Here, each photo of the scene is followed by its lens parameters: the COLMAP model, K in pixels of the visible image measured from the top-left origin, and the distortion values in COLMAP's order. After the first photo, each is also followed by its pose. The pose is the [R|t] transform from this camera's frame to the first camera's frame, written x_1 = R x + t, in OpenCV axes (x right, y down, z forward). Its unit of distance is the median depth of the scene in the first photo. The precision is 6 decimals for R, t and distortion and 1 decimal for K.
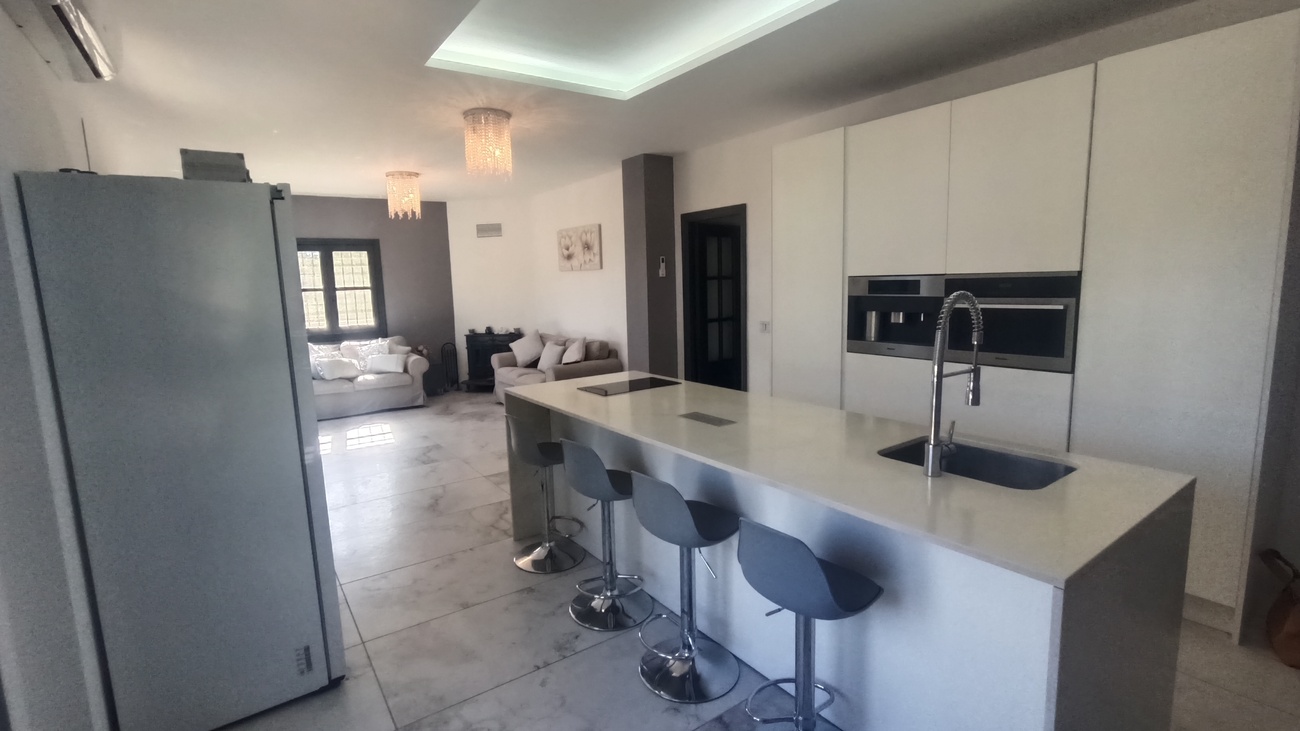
lens RADIAL K [[593.8, 0, 646.9], [0, 593.8, 355.5], [0, 0, 1]] dist [-0.017994, 0.010351]
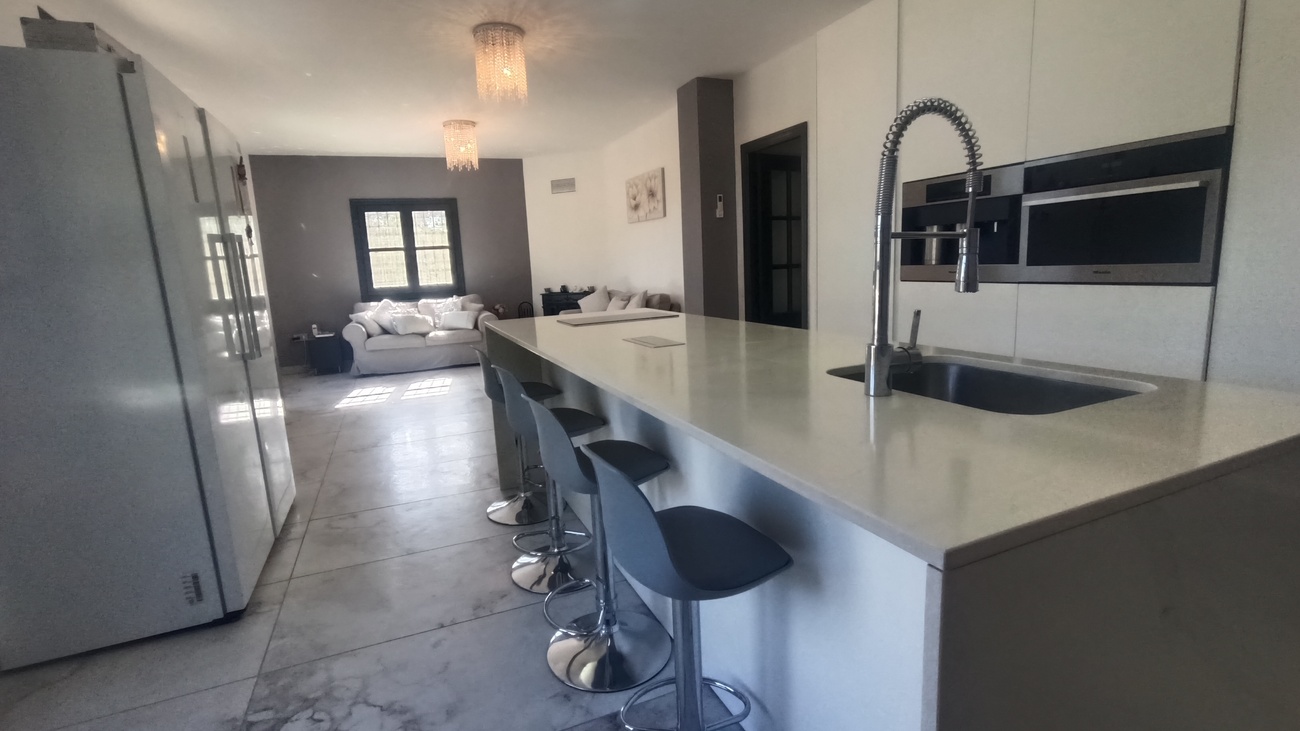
lens RADIAL K [[593.8, 0, 645.4], [0, 593.8, 356.8], [0, 0, 1]] dist [-0.017994, 0.010351]
pose [[0.976209, 0.014457, -0.216350, 0.162317], [-0.005906, 0.999177, 0.040120, 0.059322], [0.216753, -0.037887, 0.975491, 0.140545]]
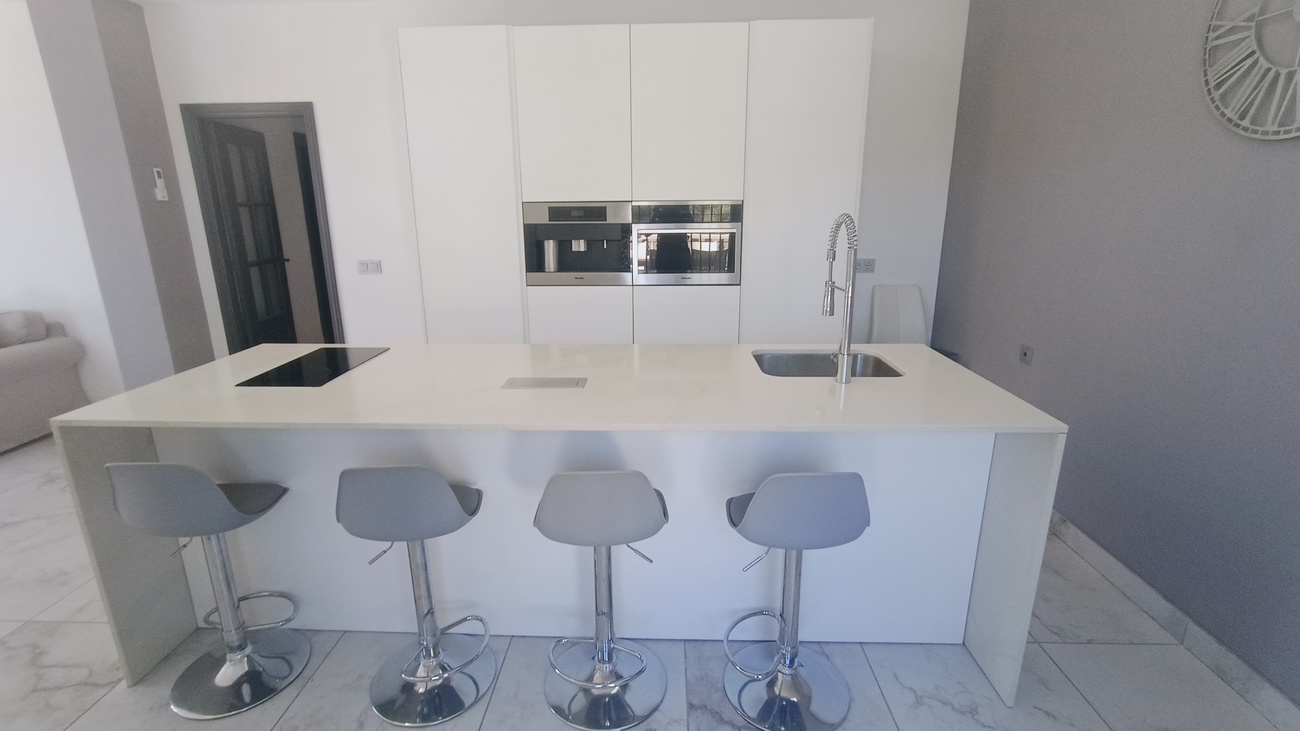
lens RADIAL K [[593.8, 0, 638.0], [0, 593.8, 358.6], [0, 0, 1]] dist [-0.017994, 0.010351]
pose [[0.619088, -0.178262, 0.764822, -0.254526], [0.092317, 0.983664, 0.154542, -0.019688], [-0.779877, -0.025069, 0.625431, 0.261992]]
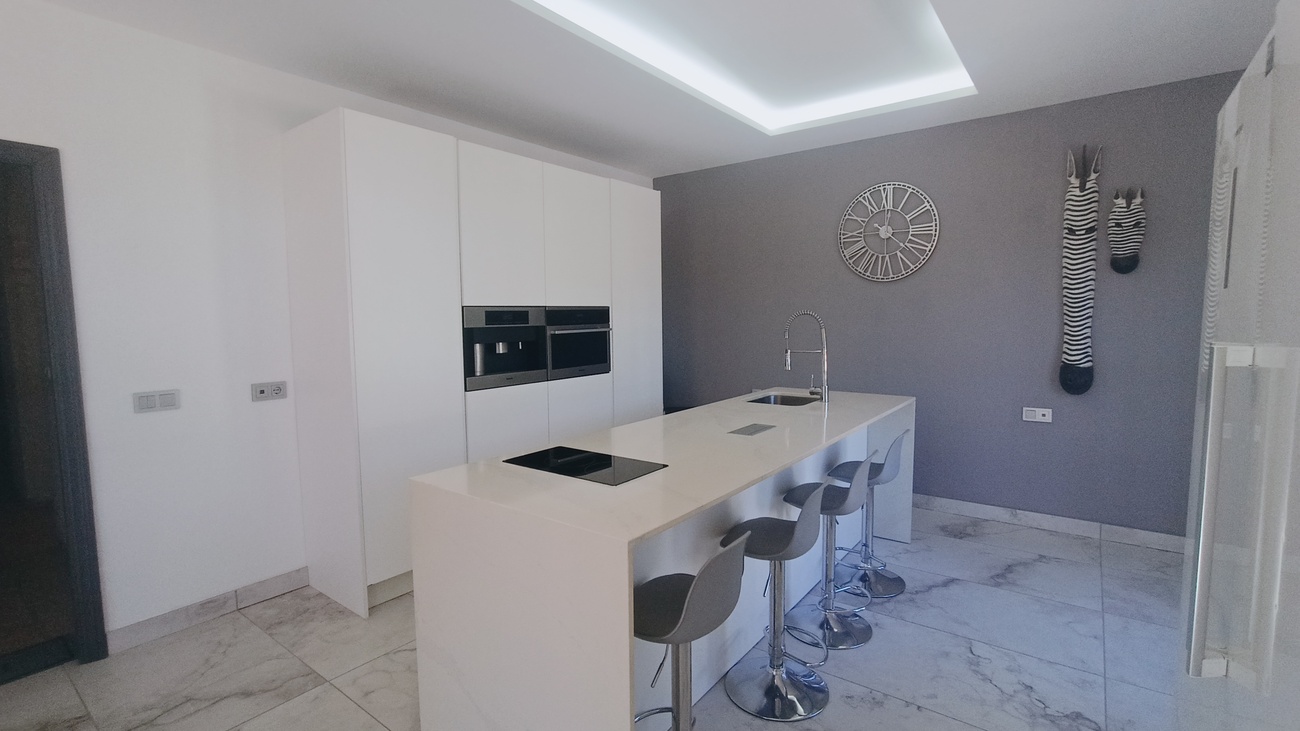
lens RADIAL K [[593.8, 0, 639.6], [0, 593.8, 367.7], [0, 0, 1]] dist [-0.017994, 0.010351]
pose [[-0.282990, -0.050673, 0.957783, -0.521105], [0.146356, 0.984627, 0.095336, -0.079237], [-0.947891, 0.167157, -0.271223, 0.900469]]
